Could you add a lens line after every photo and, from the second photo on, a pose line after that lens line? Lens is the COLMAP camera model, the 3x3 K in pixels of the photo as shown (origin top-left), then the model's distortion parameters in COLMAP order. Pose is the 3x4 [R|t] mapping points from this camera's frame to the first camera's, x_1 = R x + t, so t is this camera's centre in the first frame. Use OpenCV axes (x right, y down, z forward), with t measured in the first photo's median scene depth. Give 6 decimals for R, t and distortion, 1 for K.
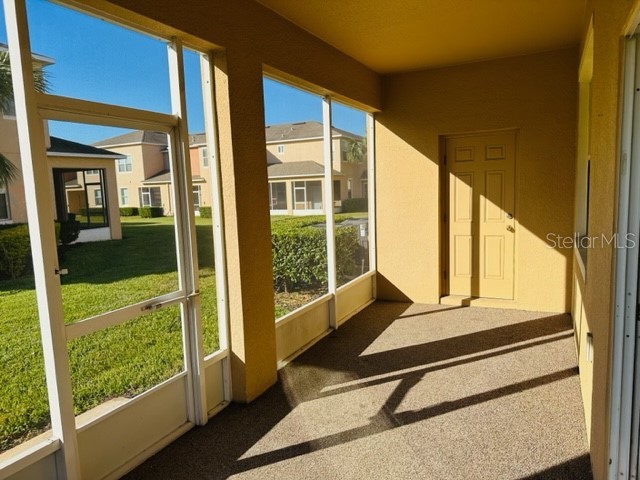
lens RADIAL K [[447.8, 0, 322.4], [0, 447.8, 238.5], [0, 0, 1]] dist [0.052442, -0.063046]
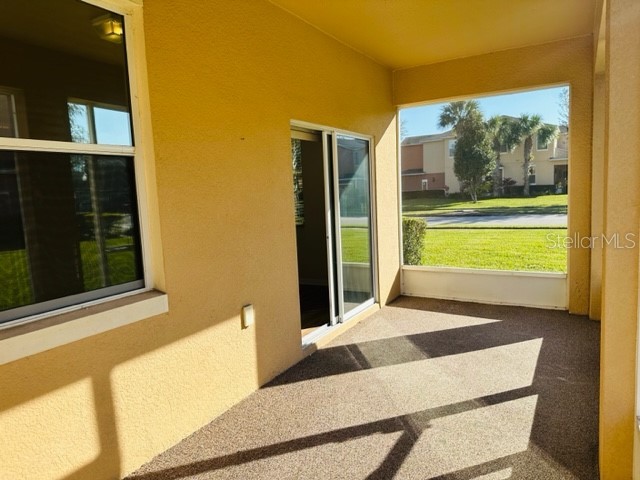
lens RADIAL K [[447.8, 0, 322.4], [0, 447.8, 238.5], [0, 0, 1]] dist [0.052442, -0.063046]
pose [[-0.995249, 0.078209, 0.057988, 0.237057], [0.088891, 0.972892, 0.213493, -0.185759], [-0.039719, 0.217634, -0.975222, 1.790238]]
